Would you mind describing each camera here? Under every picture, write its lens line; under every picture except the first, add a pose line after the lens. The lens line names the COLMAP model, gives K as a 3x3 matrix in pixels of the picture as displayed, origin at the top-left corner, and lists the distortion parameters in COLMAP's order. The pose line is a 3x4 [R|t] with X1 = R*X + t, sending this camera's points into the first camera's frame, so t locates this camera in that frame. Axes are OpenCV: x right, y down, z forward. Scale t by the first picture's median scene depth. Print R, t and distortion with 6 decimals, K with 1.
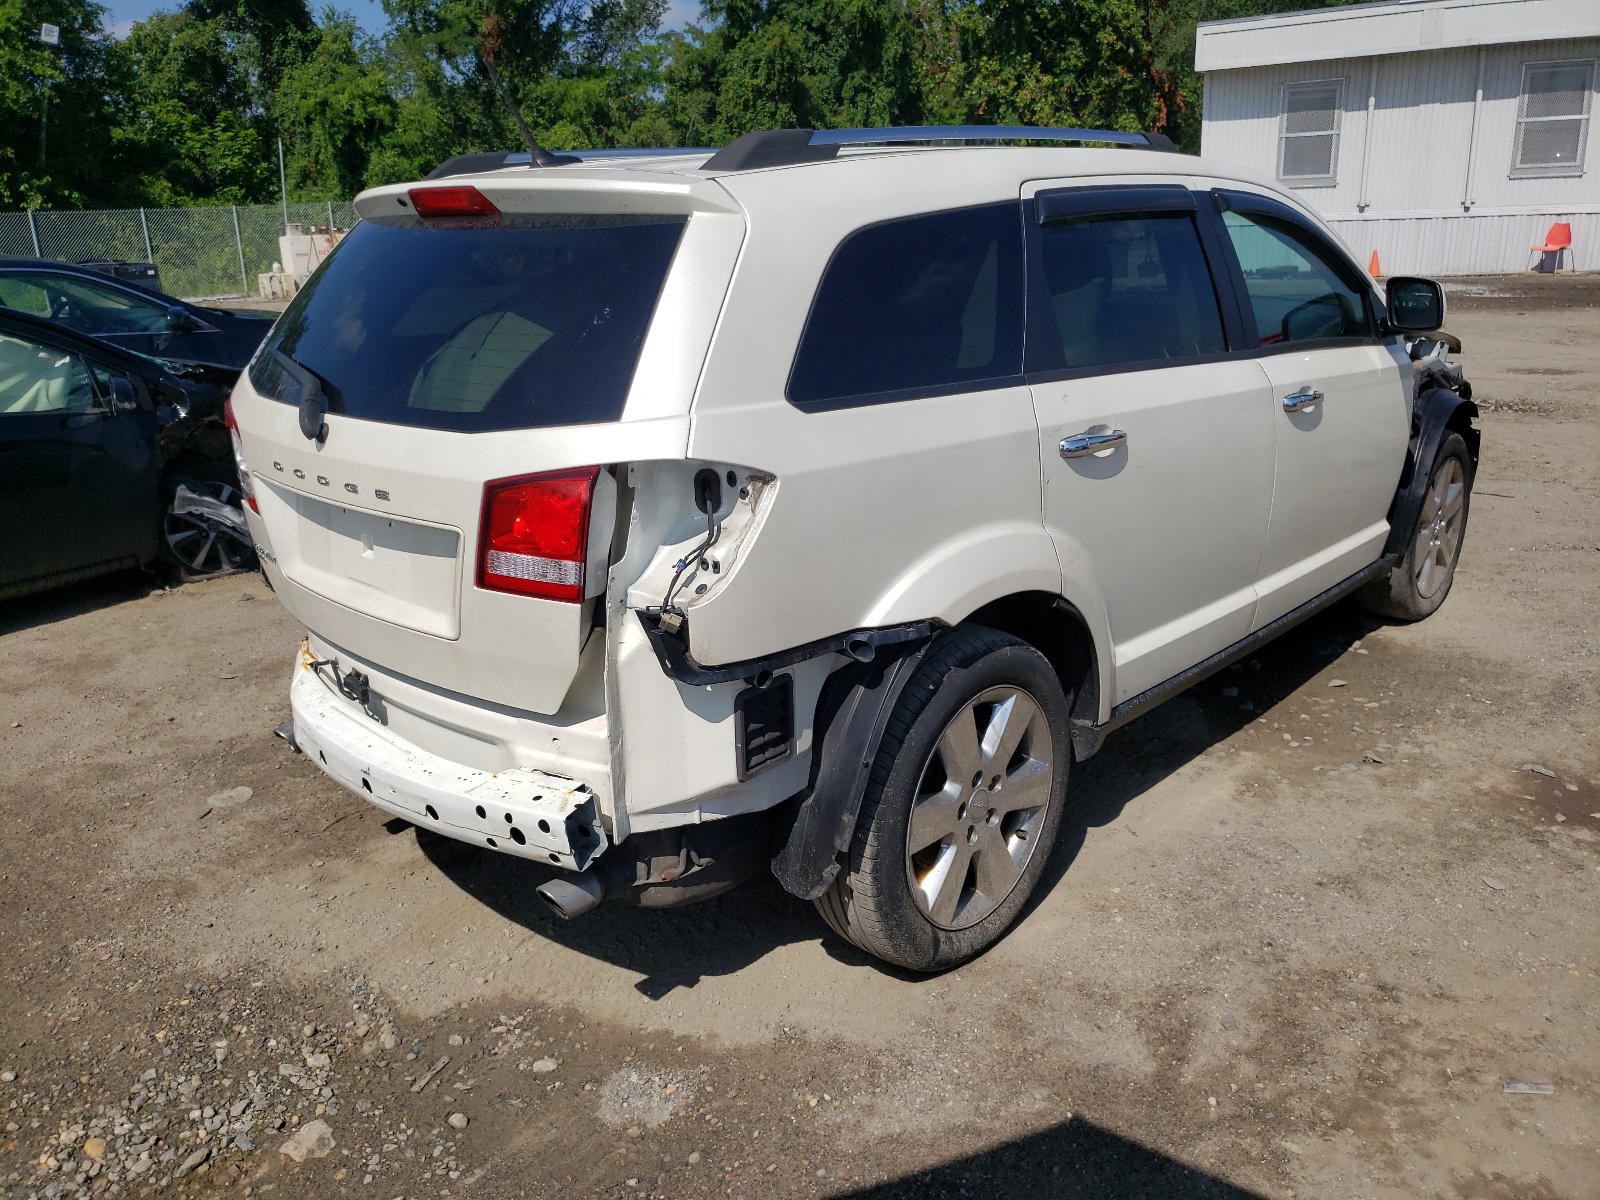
lens RADIAL K [[1366.3, 0, 794.1], [0, 1366.3, 602.0], [0, 0, 1]] dist [-0.005775, 0.063215]
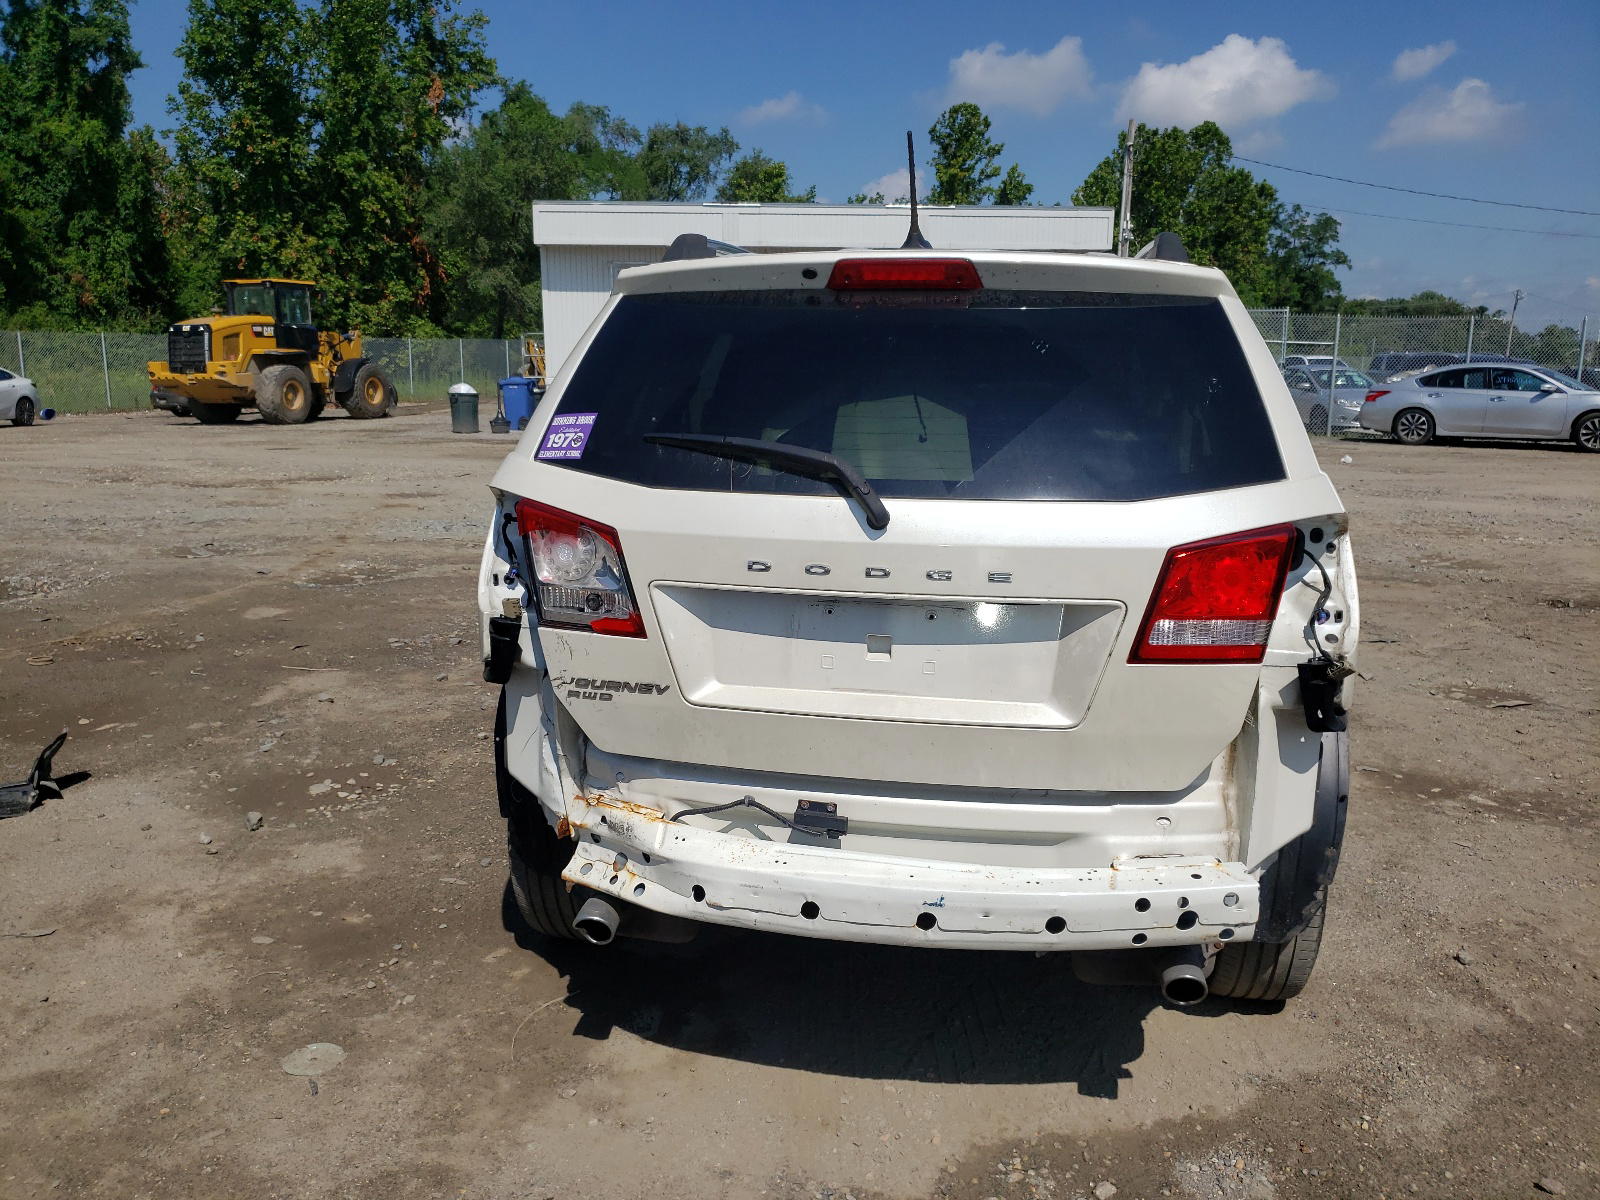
lens RADIAL K [[1366.3, 0, 794.1], [0, 1366.3, 602.0], [0, 0, 1]] dist [-0.005775, 0.063215]
pose [[0.806548, -0.065389, 0.587541, -0.128895], [0.137253, 0.987419, -0.078522, -0.001384], [-0.575015, 0.143973, 0.805376, 0.047743]]
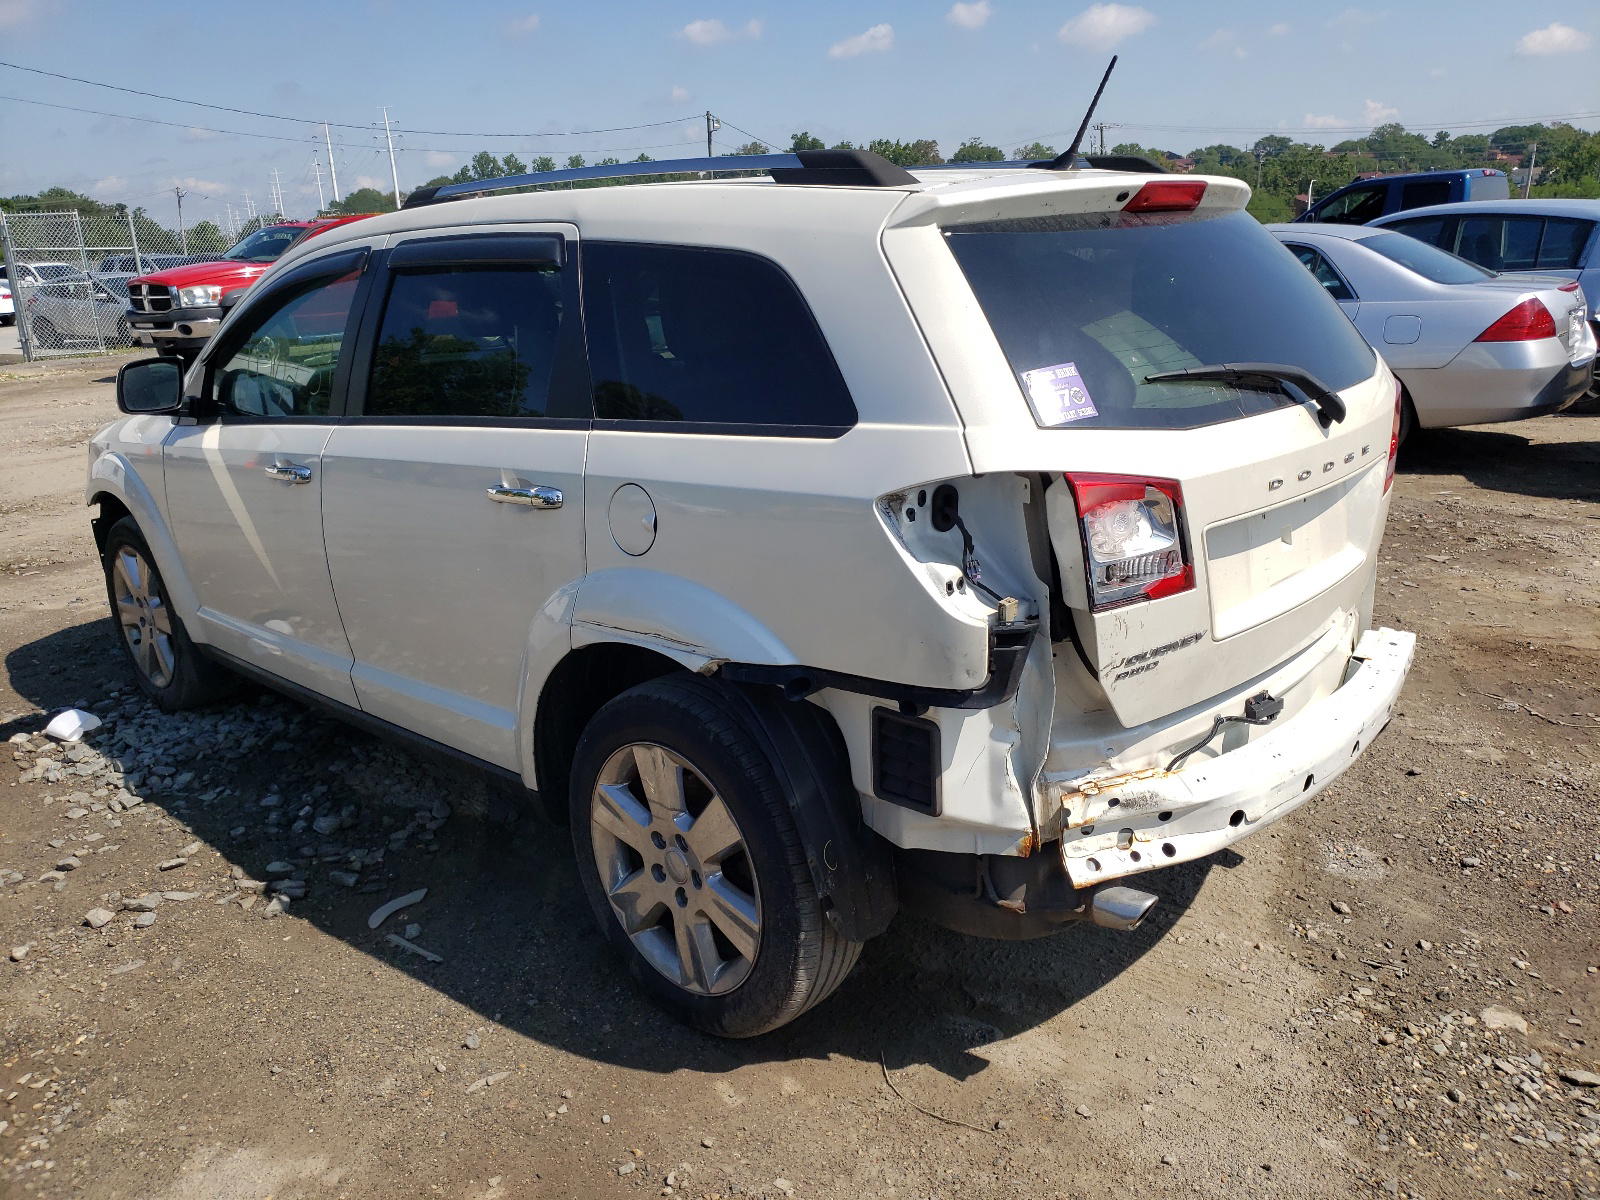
lens RADIAL K [[1366.3, 0, 794.1], [0, 1366.3, 602.0], [0, 0, 1]] dist [-0.005775, 0.063215]
pose [[-0.087148, -0.234689, 0.968156, -0.181291], [0.340720, 0.906221, 0.250346, -0.052513], [-0.936117, 0.351687, 0.000988, 0.195876]]
